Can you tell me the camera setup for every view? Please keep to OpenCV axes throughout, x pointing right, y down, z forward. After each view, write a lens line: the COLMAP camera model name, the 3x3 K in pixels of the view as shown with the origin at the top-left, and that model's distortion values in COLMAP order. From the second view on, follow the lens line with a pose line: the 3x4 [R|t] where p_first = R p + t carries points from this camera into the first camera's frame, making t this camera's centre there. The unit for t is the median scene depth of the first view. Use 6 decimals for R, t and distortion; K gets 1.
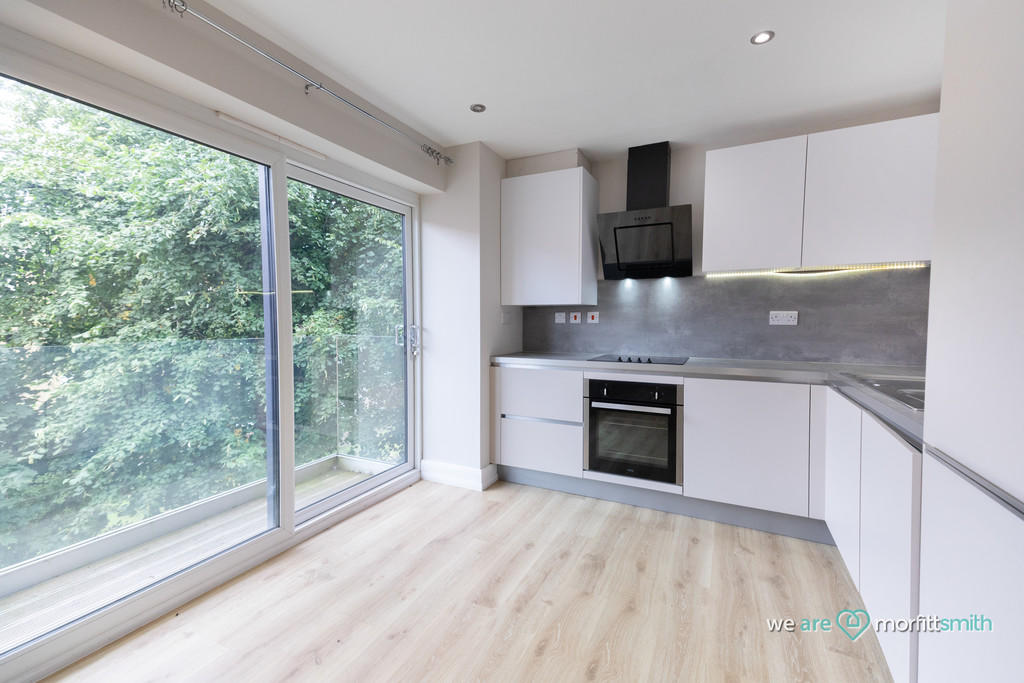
lens RADIAL K [[441.9, 0, 512.0], [0, 441.9, 341.5], [0, 0, 1]] dist [0.053867, -0.016271]
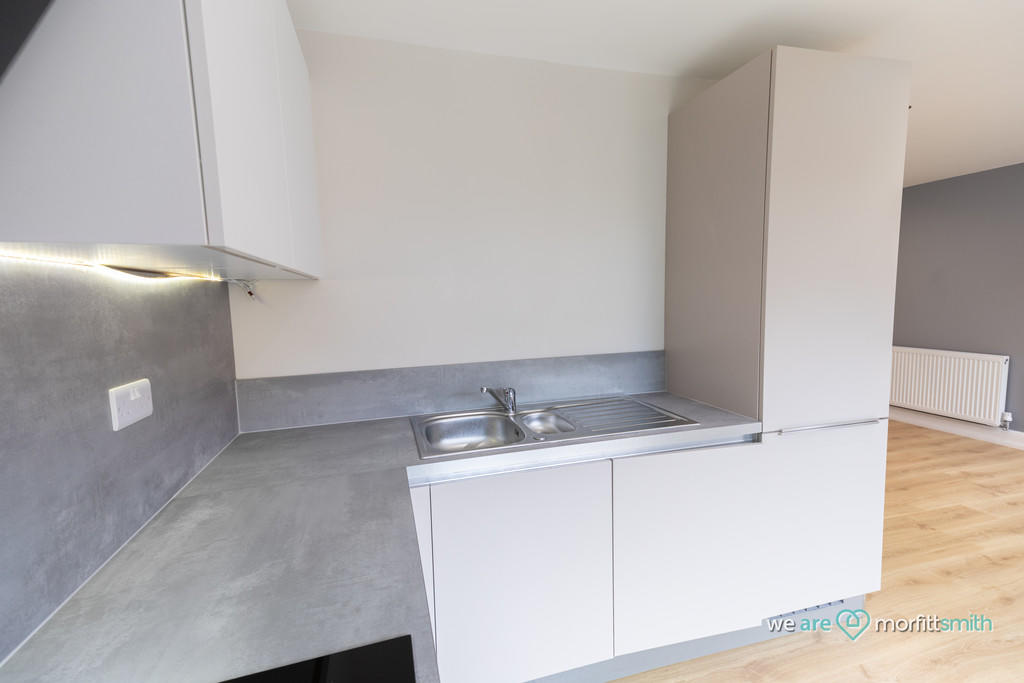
lens RADIAL K [[441.9, 0, 512.0], [0, 441.9, 341.5], [0, 0, 1]] dist [0.053867, -0.016271]
pose [[-0.657592, -0.060259, 0.750960, 0.147534], [0.061394, 0.989194, 0.133136, -0.118843], [-0.750868, 0.133654, -0.646787, 0.938631]]
